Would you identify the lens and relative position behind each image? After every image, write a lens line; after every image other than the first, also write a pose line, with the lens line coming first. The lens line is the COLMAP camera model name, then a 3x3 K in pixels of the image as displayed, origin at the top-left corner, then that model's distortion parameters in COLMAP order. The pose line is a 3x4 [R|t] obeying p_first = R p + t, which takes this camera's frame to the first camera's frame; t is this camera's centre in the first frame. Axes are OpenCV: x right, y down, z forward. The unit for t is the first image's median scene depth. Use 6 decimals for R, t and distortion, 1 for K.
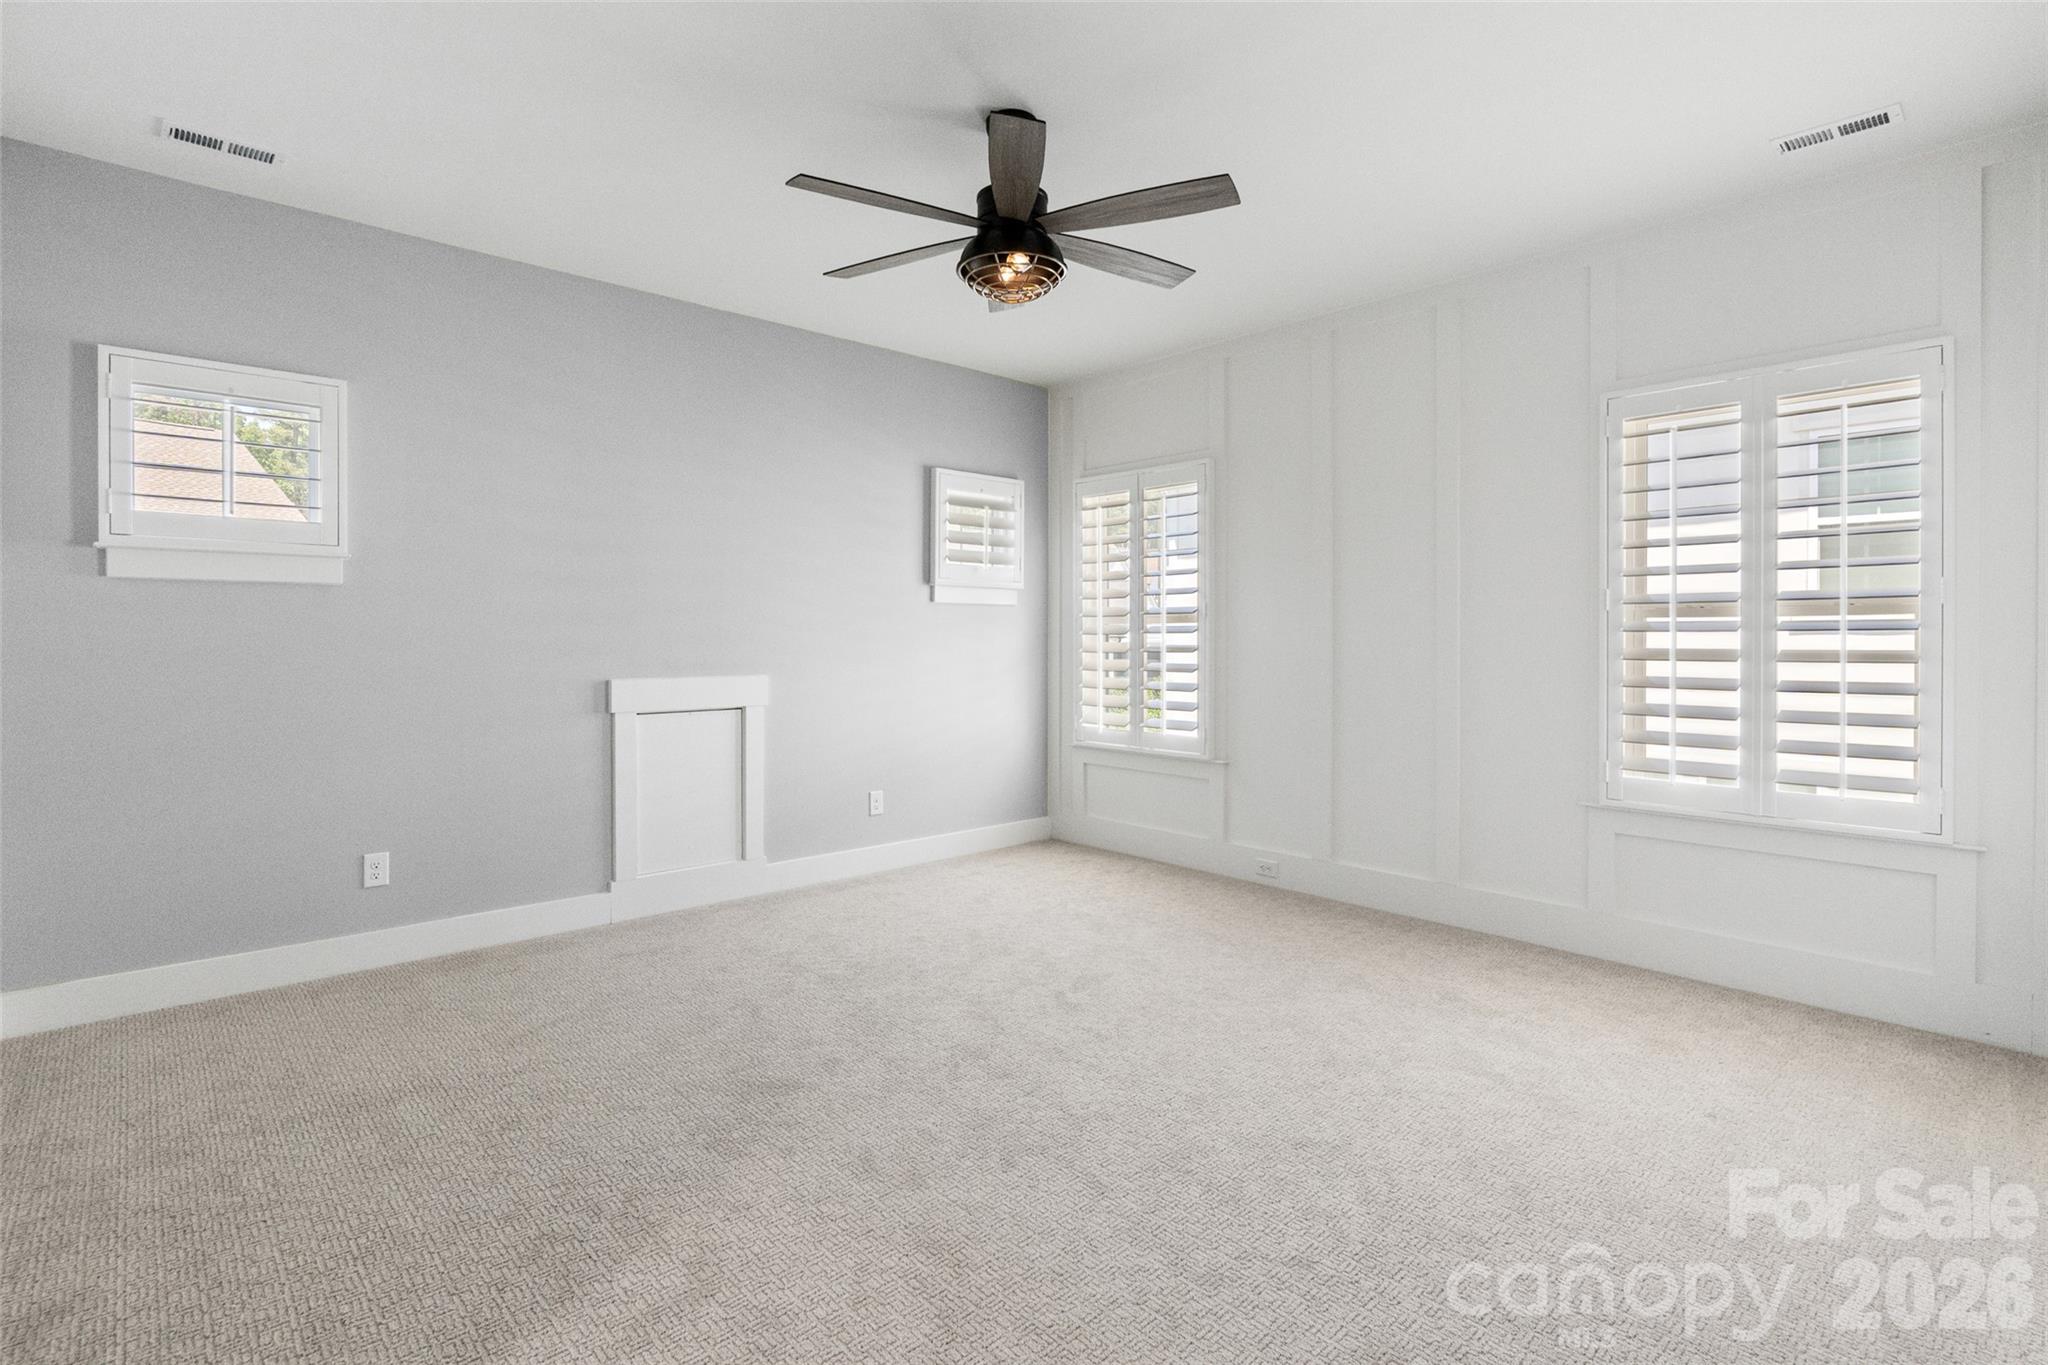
lens RADIAL K [[975.1, 0, 1029.3], [0, 975.1, 651.9], [0, 0, 1]] dist [0.016041, -0.001001]
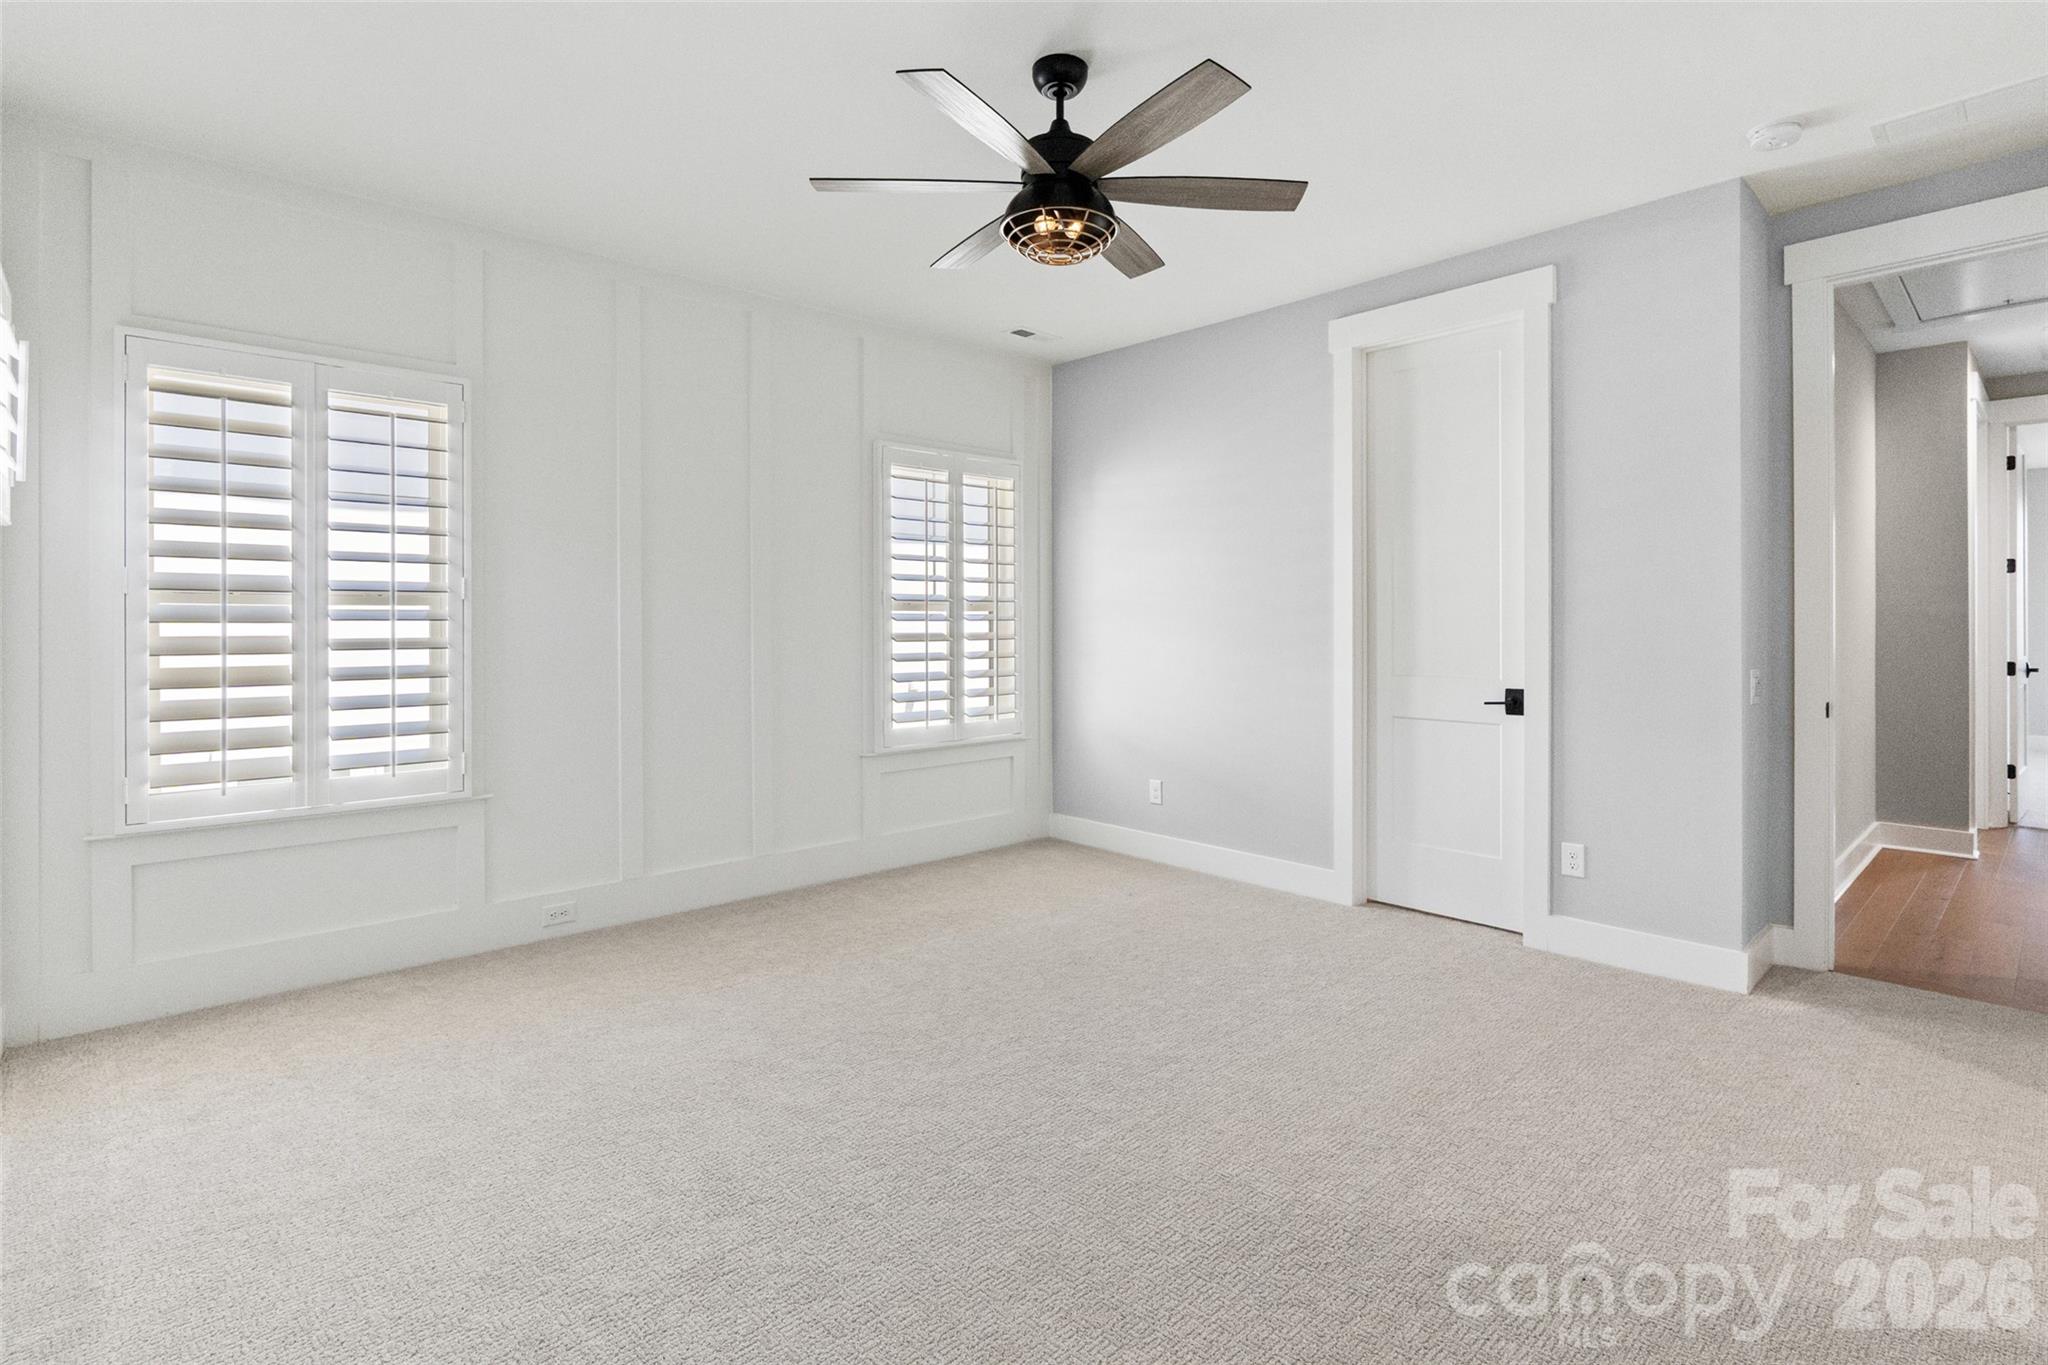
lens RADIAL K [[975.1, 0, 1039.4], [0, 975.1, 621.3], [0, 0, 1]] dist [0.016041, -0.001001]
pose [[0.019339, 0.002261, 0.999810, -0.249459], [0.018018, 0.999834, -0.002610, -0.004425], [-0.999651, 0.018065, 0.019295, 0.265445]]
